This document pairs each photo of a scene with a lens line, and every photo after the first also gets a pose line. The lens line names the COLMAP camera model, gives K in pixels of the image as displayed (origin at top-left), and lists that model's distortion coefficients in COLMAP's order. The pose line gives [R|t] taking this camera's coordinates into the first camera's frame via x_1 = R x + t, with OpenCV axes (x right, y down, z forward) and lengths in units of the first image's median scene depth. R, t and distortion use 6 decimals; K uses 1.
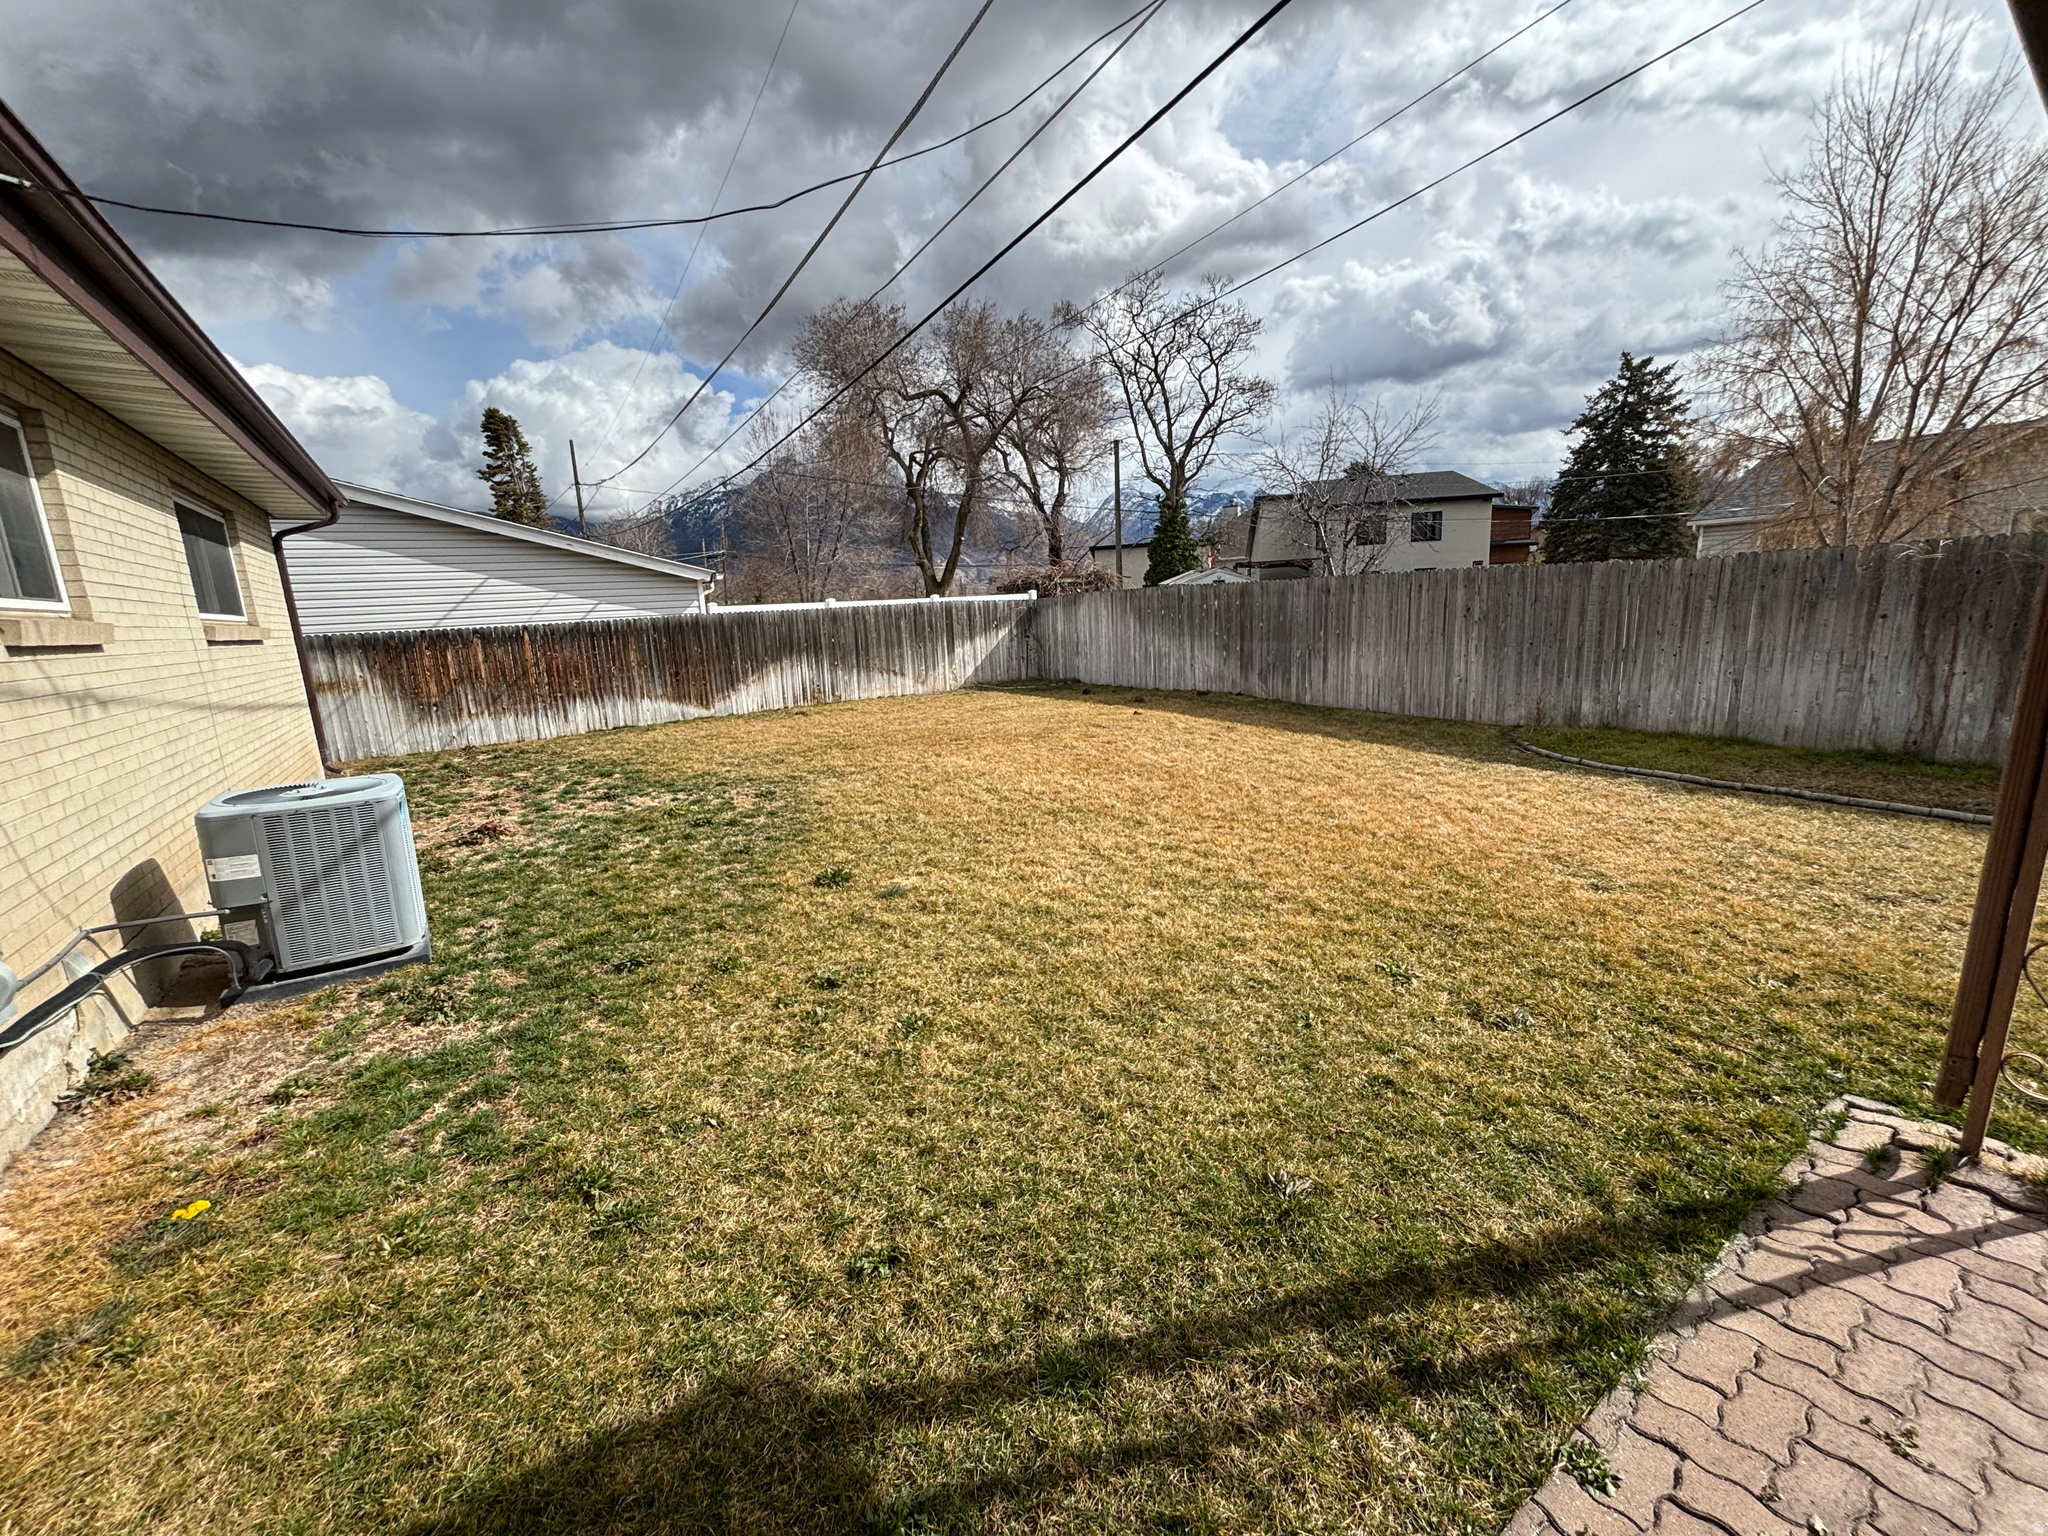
lens RADIAL K [[822.8, 0, 1021.9], [0, 822.8, 770.8], [0, 0, 1]] dist [0.002653, -0.000305]
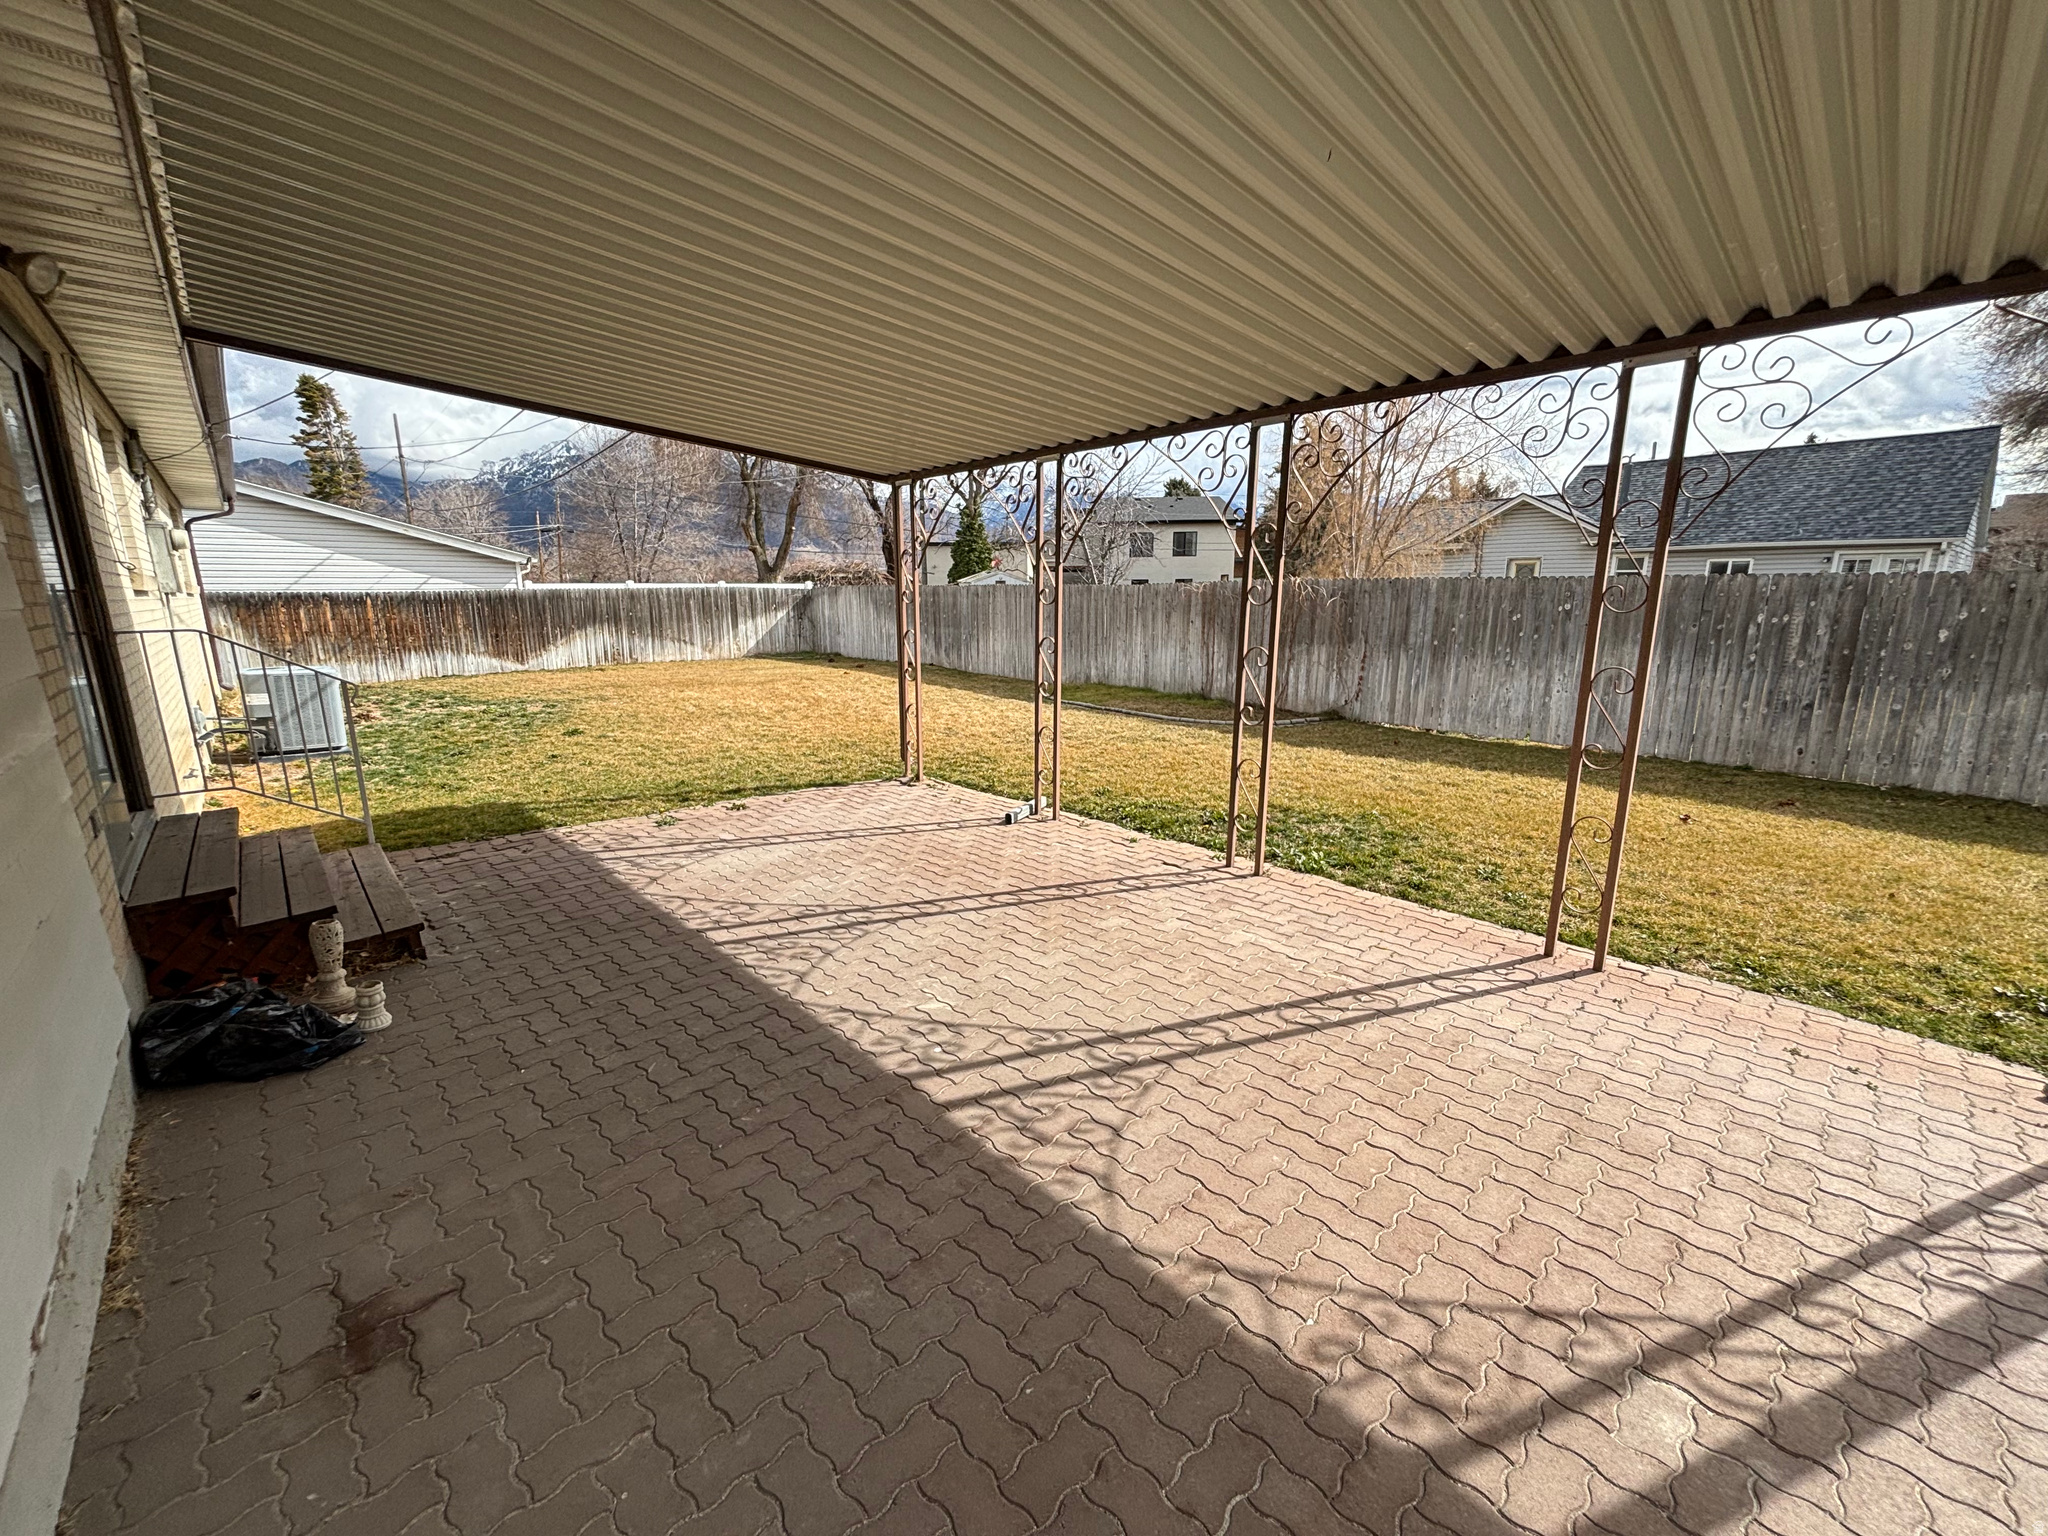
lens RADIAL K [[822.8, 0, 1021.9], [0, 822.8, 770.8], [0, 0, 1]] dist [0.002653, -0.000305]
pose [[0.987461, 0.008912, 0.157609, 0.206360], [-0.010733, 0.999885, 0.010706, 0.077879], [-0.157496, -0.012263, 0.987444, -0.436584]]
